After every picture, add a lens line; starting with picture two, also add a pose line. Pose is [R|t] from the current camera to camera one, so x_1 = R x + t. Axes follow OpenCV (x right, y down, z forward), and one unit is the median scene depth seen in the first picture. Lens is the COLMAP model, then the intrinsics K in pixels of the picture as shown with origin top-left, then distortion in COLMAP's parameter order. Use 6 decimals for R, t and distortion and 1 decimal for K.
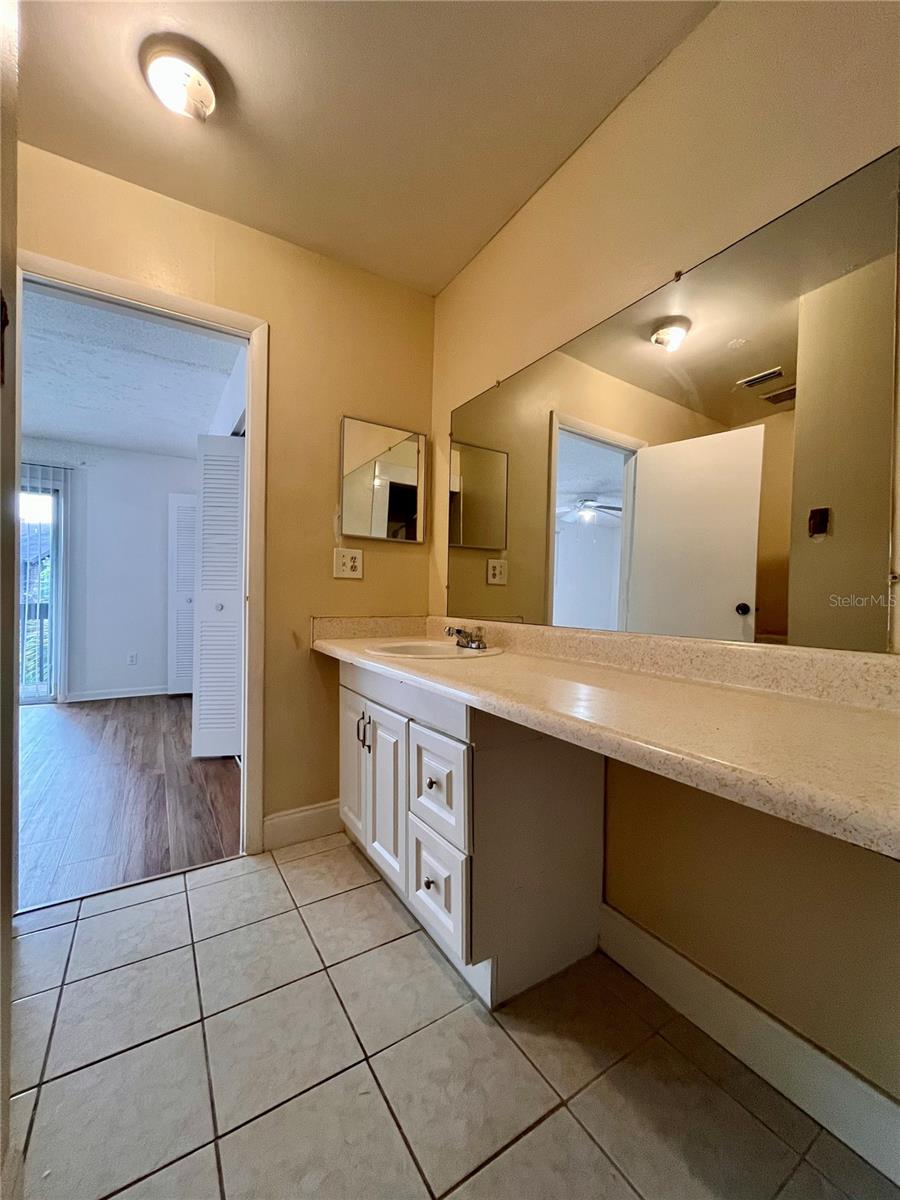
lens RADIAL K [[482.6, 0, 452.6], [0, 482.6, 600.2], [0, 0, 1]] dist [-0.005807, 0.000119]
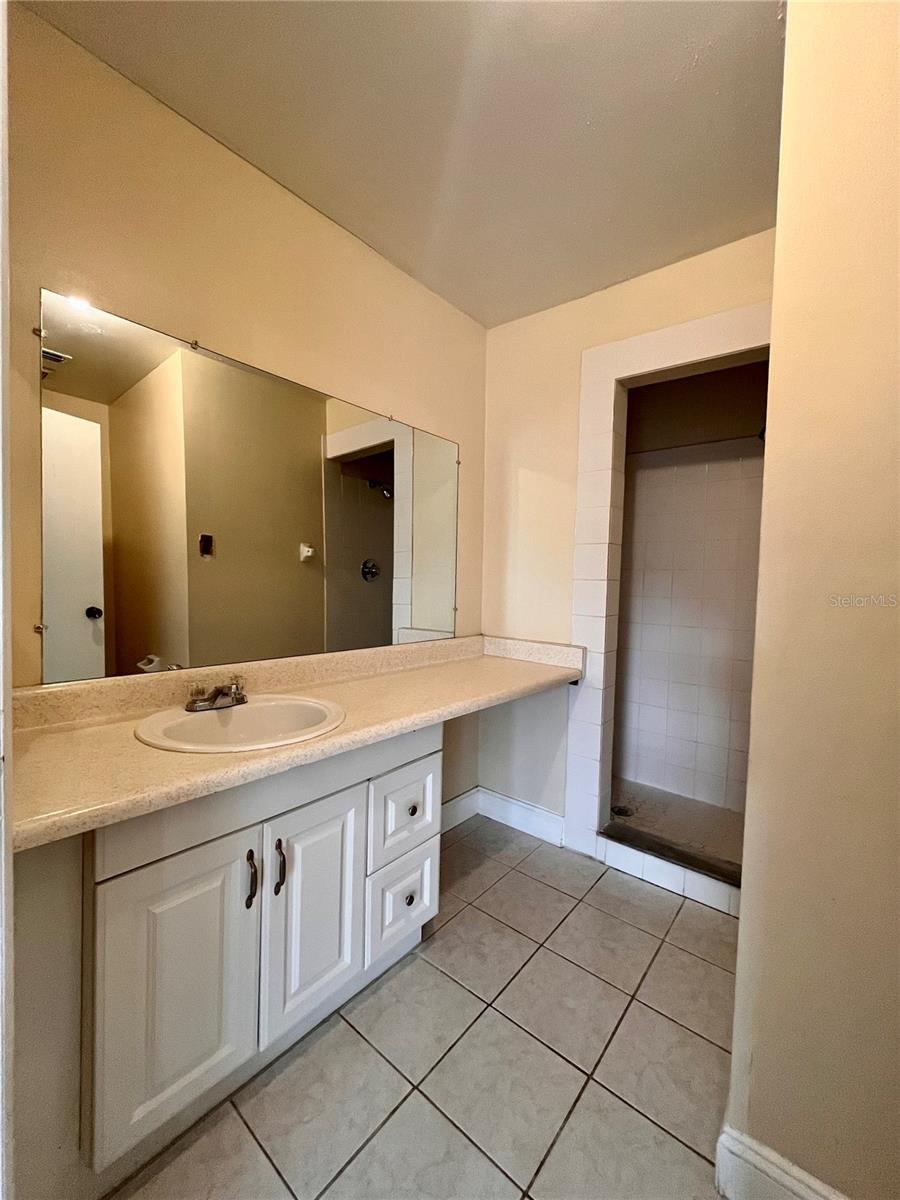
lens RADIAL K [[482.6, 0, 452.6], [0, 482.6, 600.2], [0, 0, 1]] dist [-0.005807, 0.000119]
pose [[-0.319975, -0.055995, 0.945770, -0.870760], [-0.030620, 0.998342, 0.048748, -0.126134], [-0.946931, -0.013362, -0.321159, 1.014942]]
